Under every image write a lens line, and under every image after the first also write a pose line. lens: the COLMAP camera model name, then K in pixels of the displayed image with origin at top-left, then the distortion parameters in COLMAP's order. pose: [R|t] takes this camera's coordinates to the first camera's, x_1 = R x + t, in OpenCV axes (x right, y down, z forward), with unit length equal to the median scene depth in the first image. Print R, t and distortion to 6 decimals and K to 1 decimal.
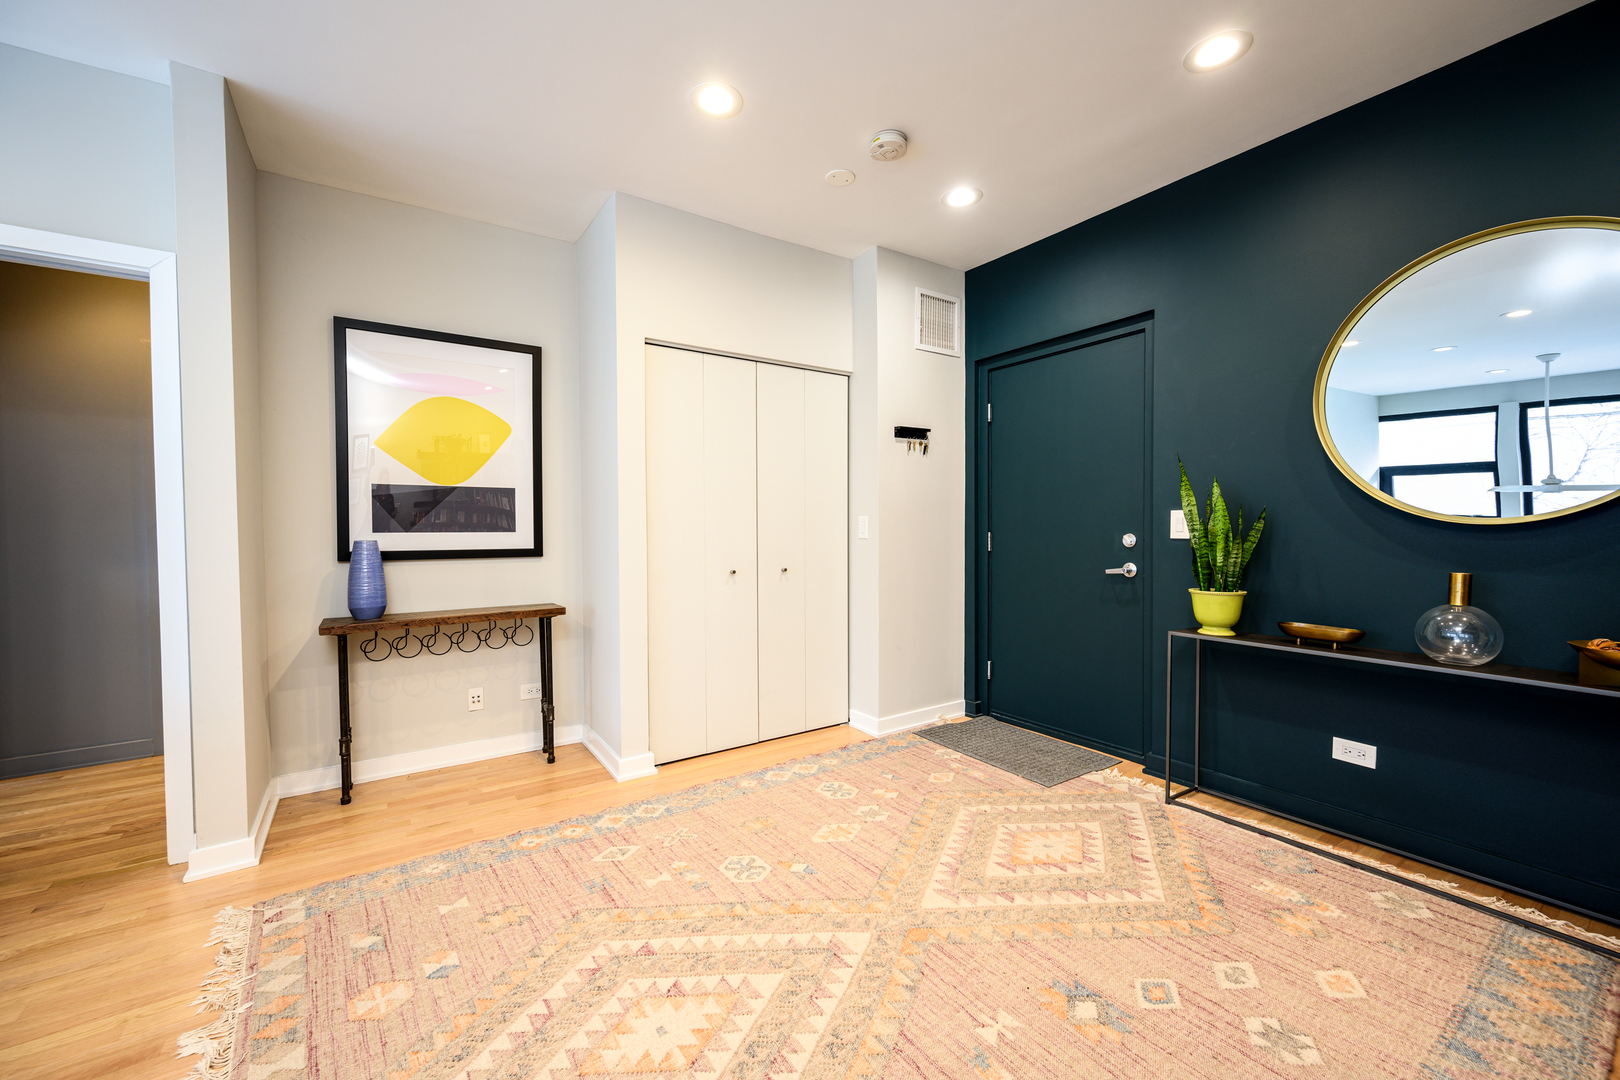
lens RADIAL K [[641.5, 0, 815.9], [0, 641.5, 533.0], [0, 0, 1]] dist [0.000520, 0.000041]
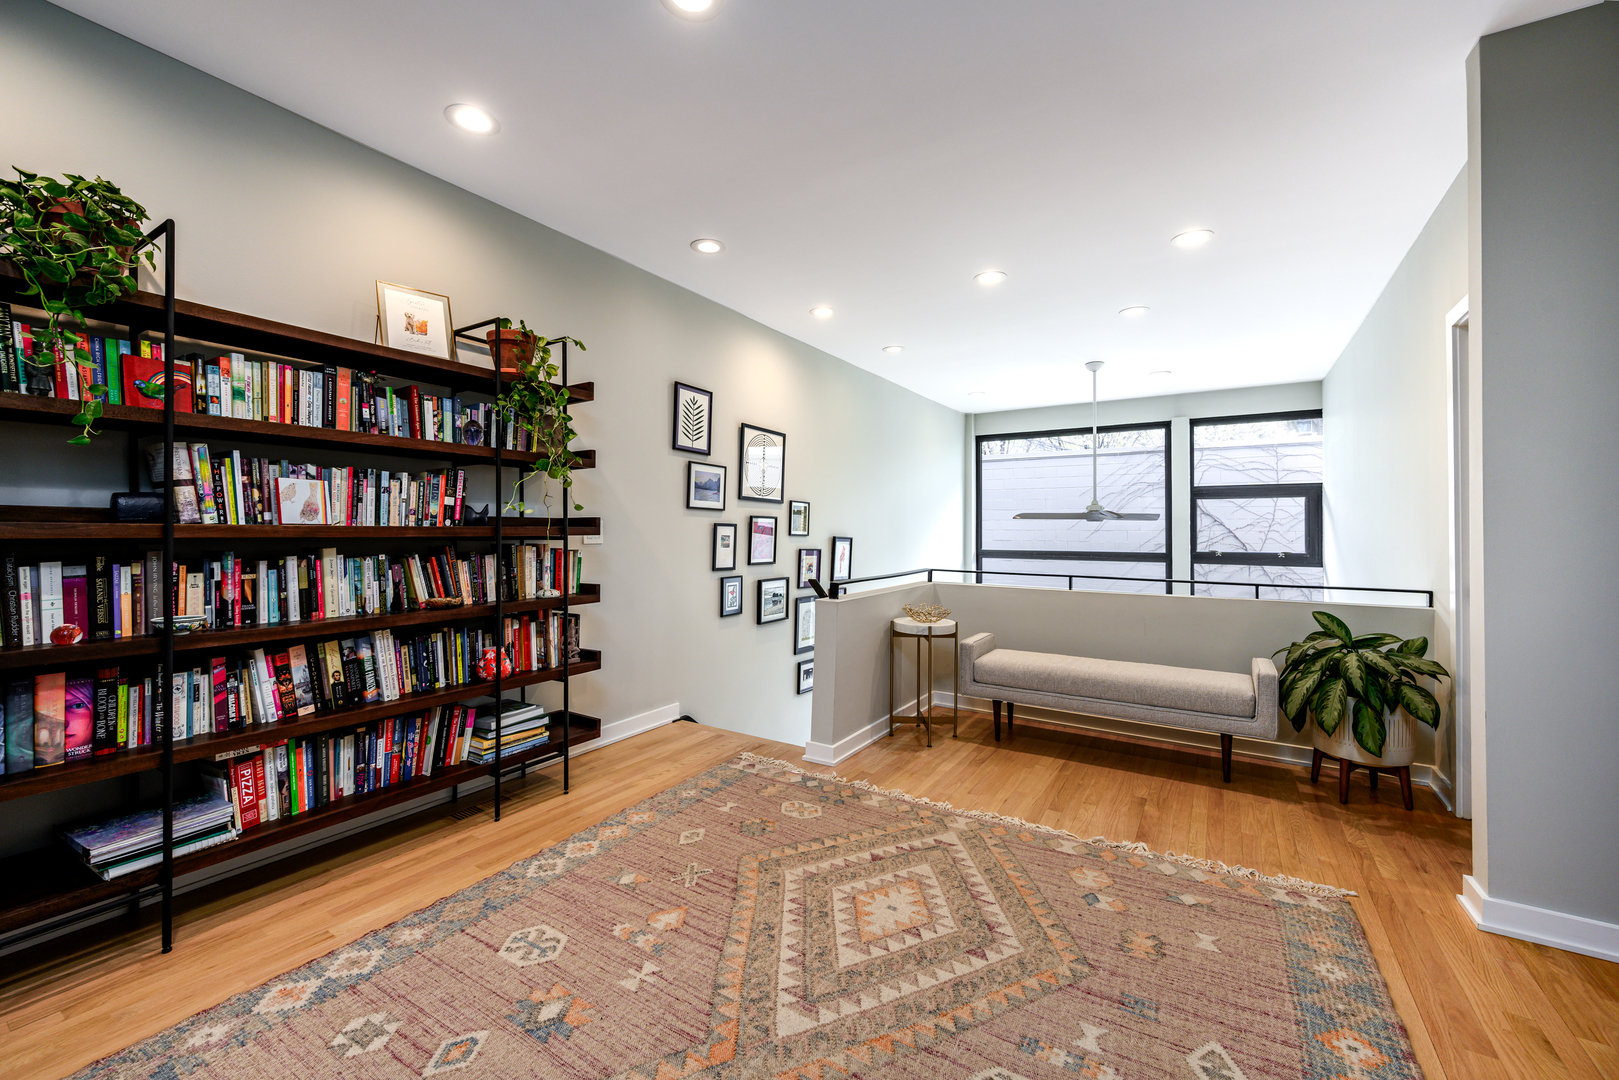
lens RADIAL K [[641.1, 0, 815.4], [0, 641.1, 533.0], [0, 0, 1]] dist [0.000520, 0.000041]
pose [[-0.915349, 0.004721, -0.402634, 0.406081], [-0.002504, 0.999845, 0.017417, -0.042807], [0.402653, 0.016950, -0.915196, 1.931130]]
